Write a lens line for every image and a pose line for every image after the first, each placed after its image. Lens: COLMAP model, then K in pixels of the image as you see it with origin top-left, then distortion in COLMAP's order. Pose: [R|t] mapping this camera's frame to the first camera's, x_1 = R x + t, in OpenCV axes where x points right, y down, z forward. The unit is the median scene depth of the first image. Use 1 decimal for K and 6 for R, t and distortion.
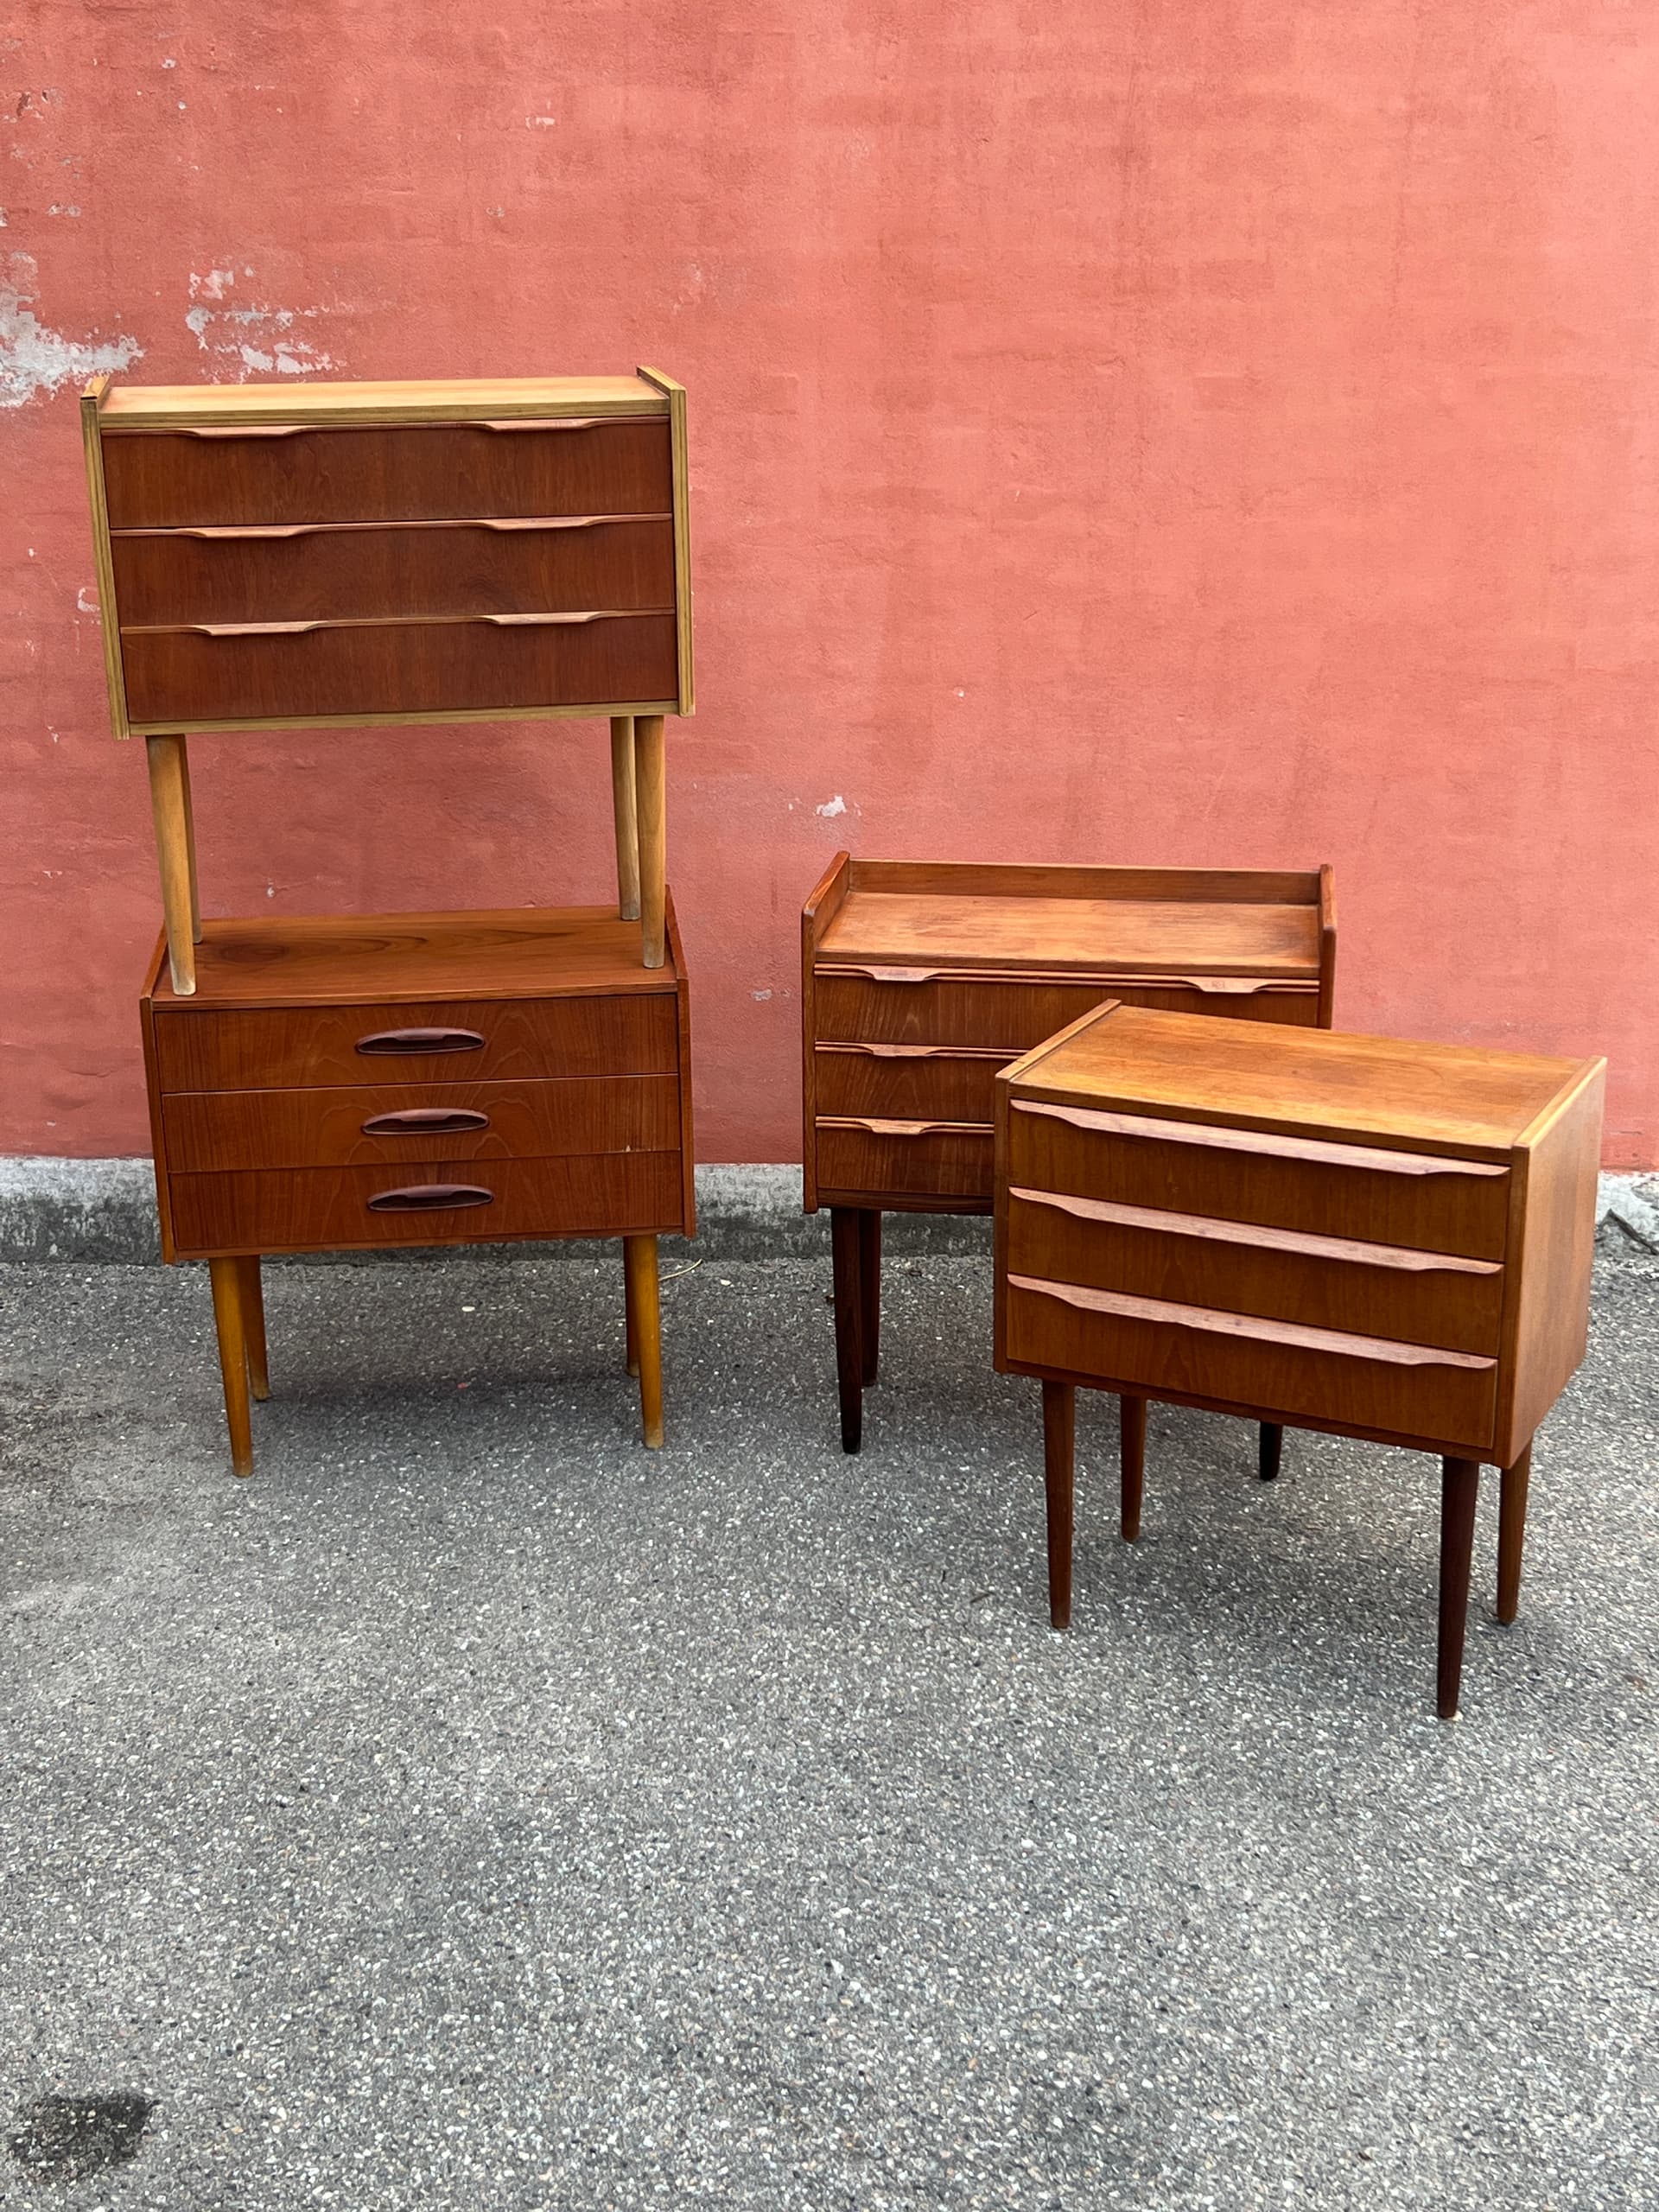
lens RADIAL K [[2797.0, 0, 820.9], [0, 2797.0, 1114.2], [0, 0, 1]] dist [0.240230, -0.959659]
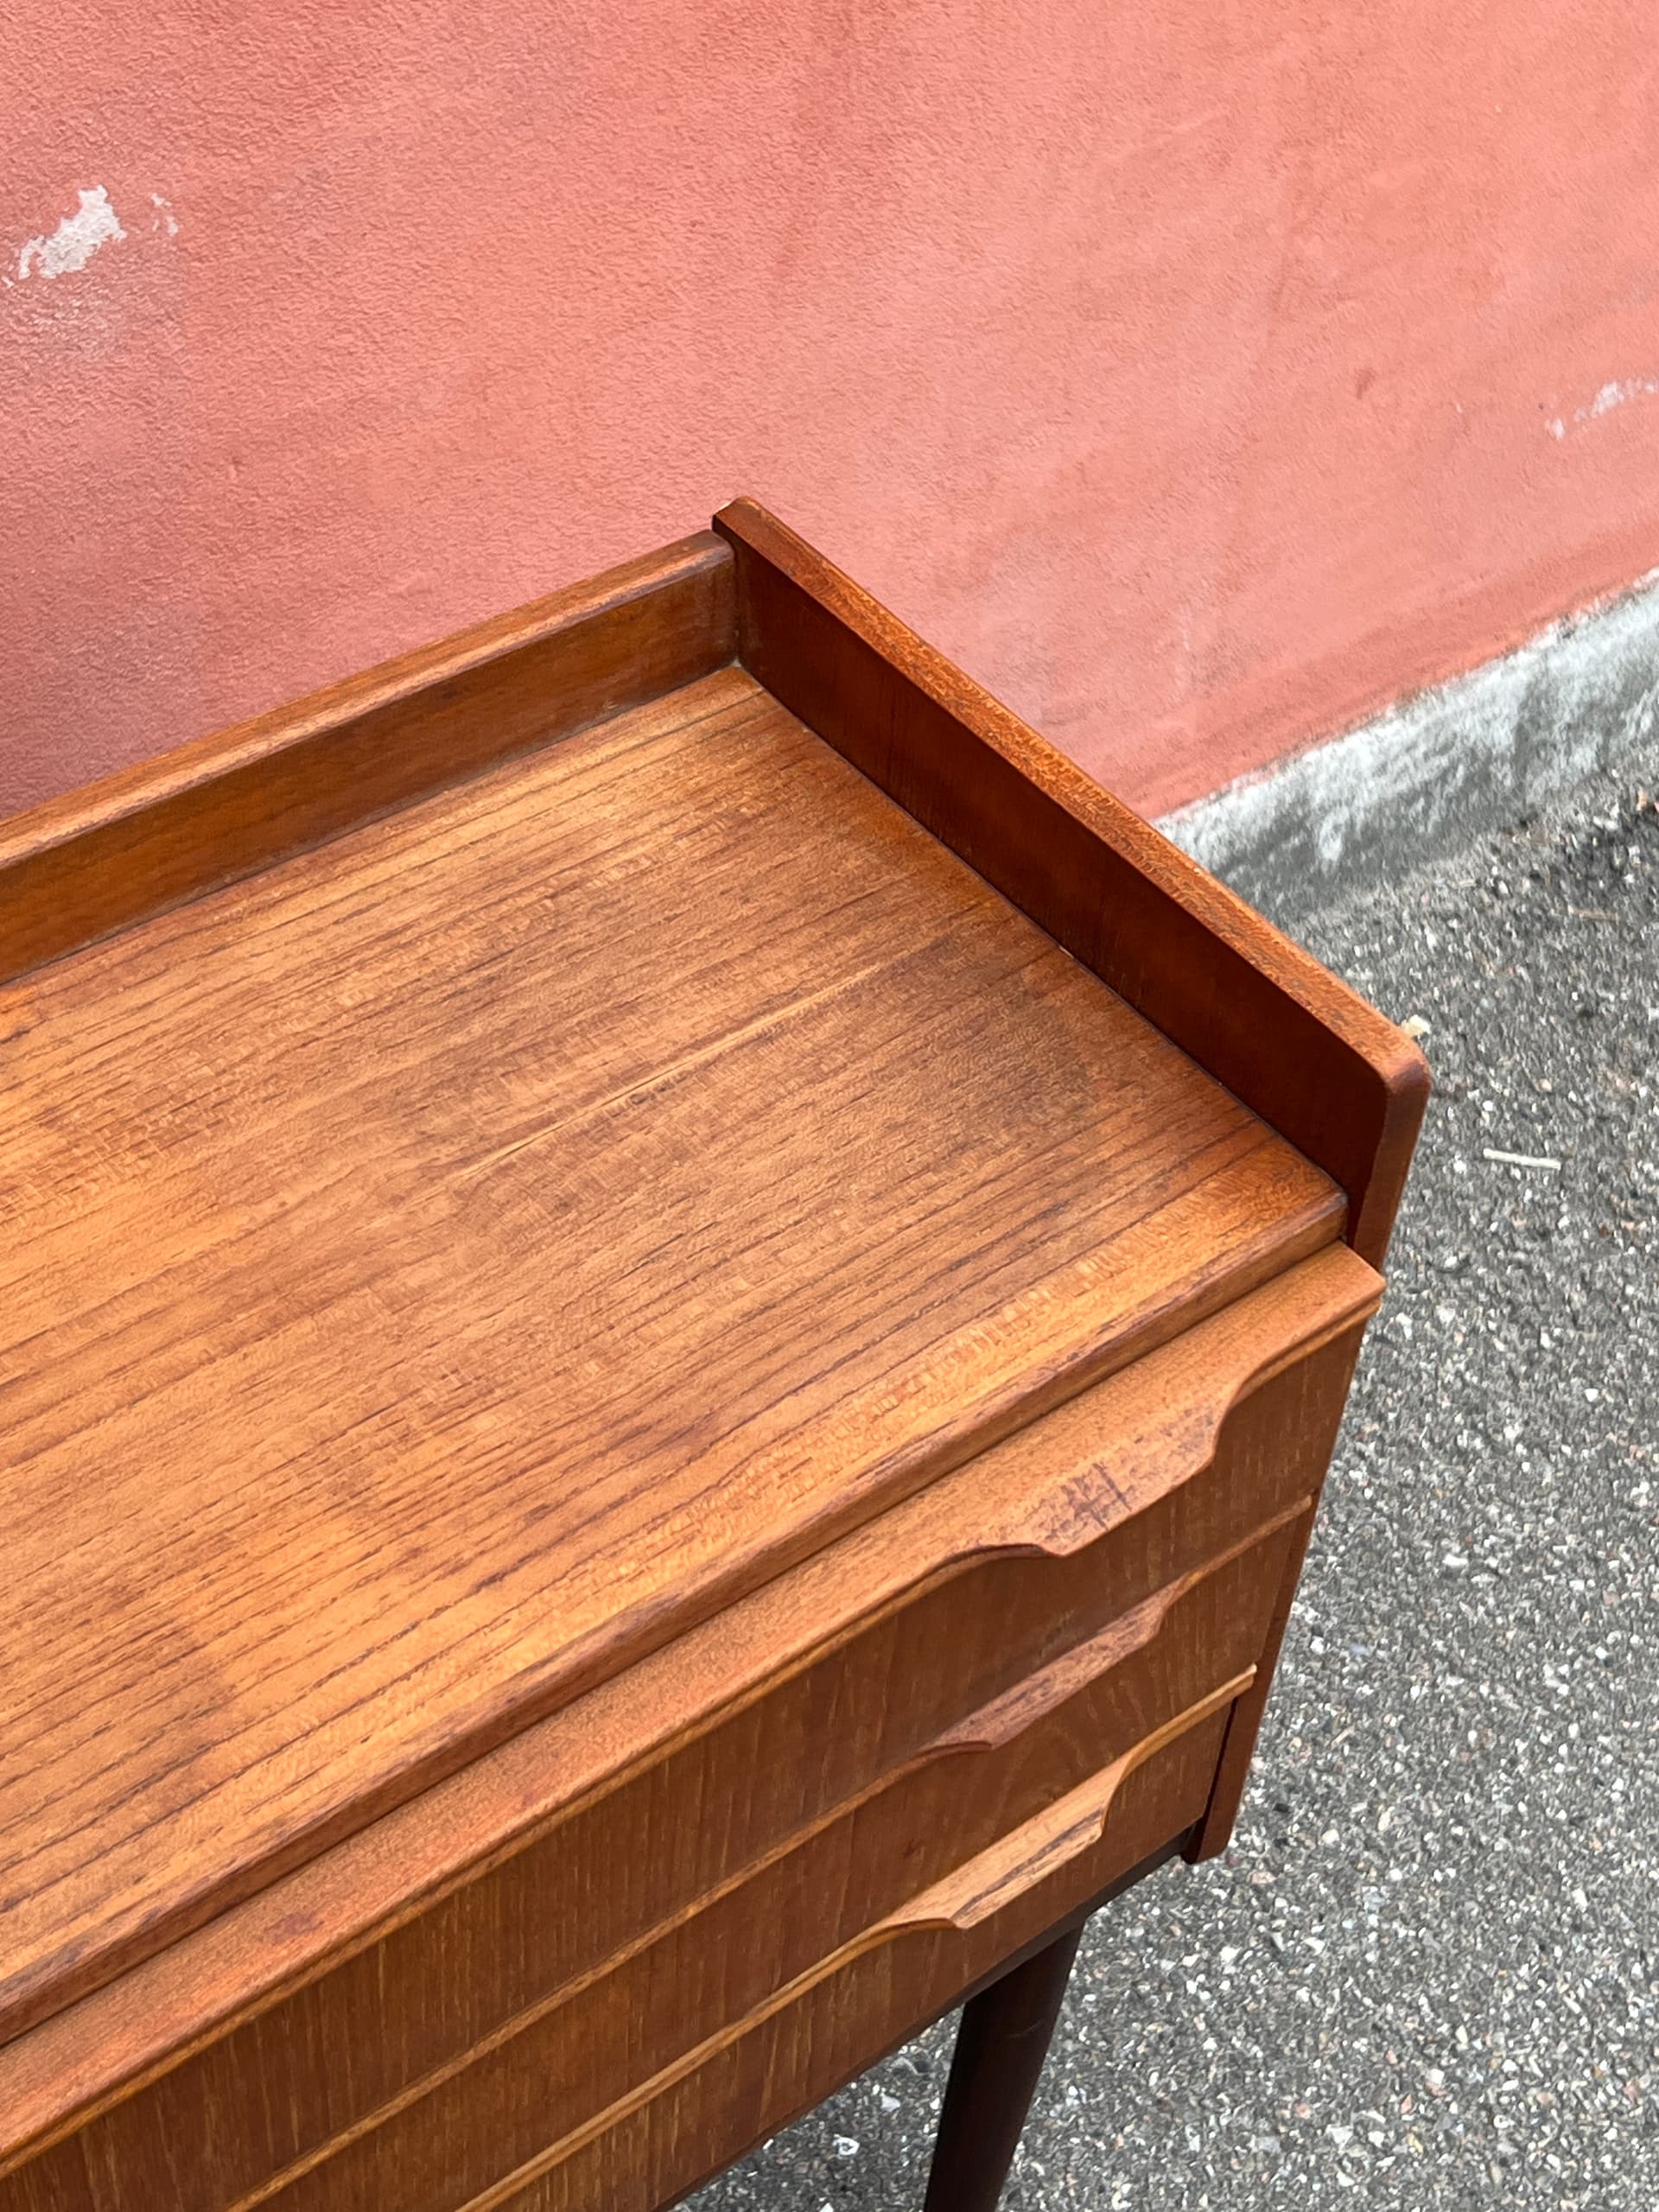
lens RADIAL K [[3500.1, 0, 834.7], [0, 3500.1, 1096.3], [0, 0, 1]] dist [0.235858, -0.958110]
pose [[0.775588, -0.406403, 0.483011, -0.137867], [0.141363, 0.857569, 0.494562, -0.209410], [-0.615207, -0.315296, 0.722570, 0.789906]]
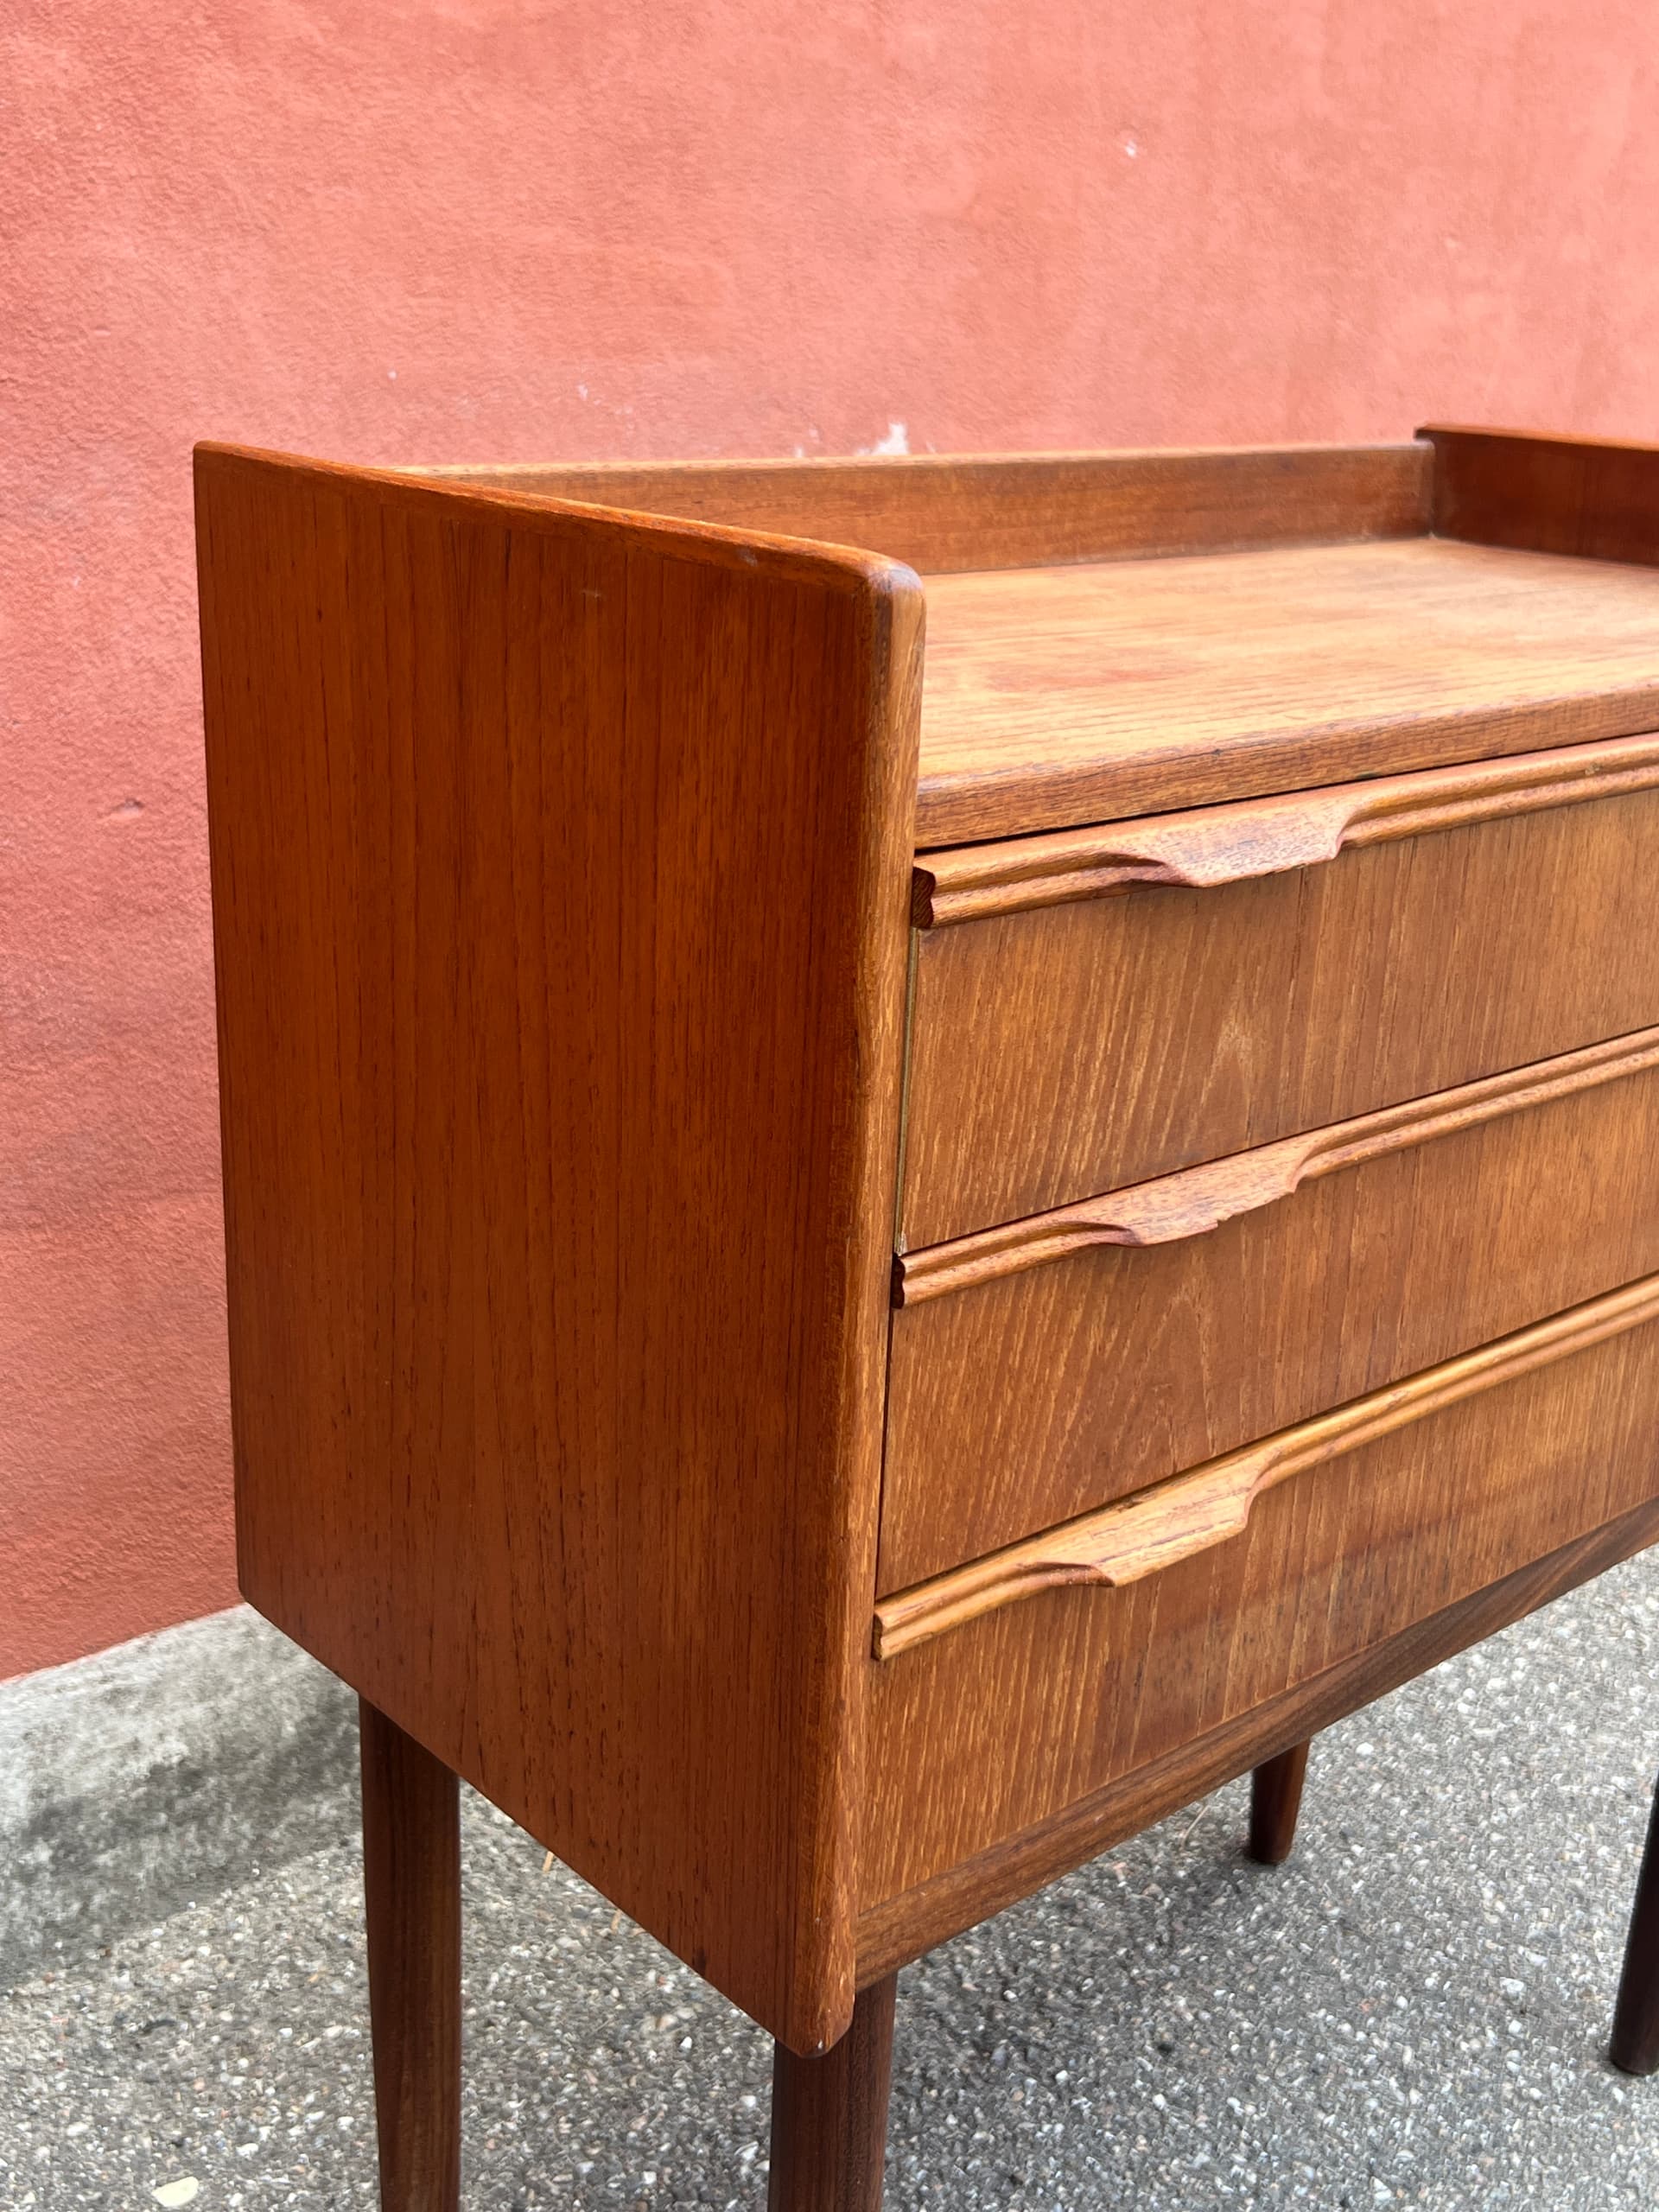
lens RADIAL K [[2461.8, 0, 827.2], [0, 2461.8, 1104.3], [0, 0, 1]] dist [0.006069, 0.006454]
pose [[0.742997, -0.180674, 0.644448, -0.249915], [0.180875, 0.981251, 0.066564, -0.053841], [-0.644391, 0.067107, 0.761746, 0.847972]]
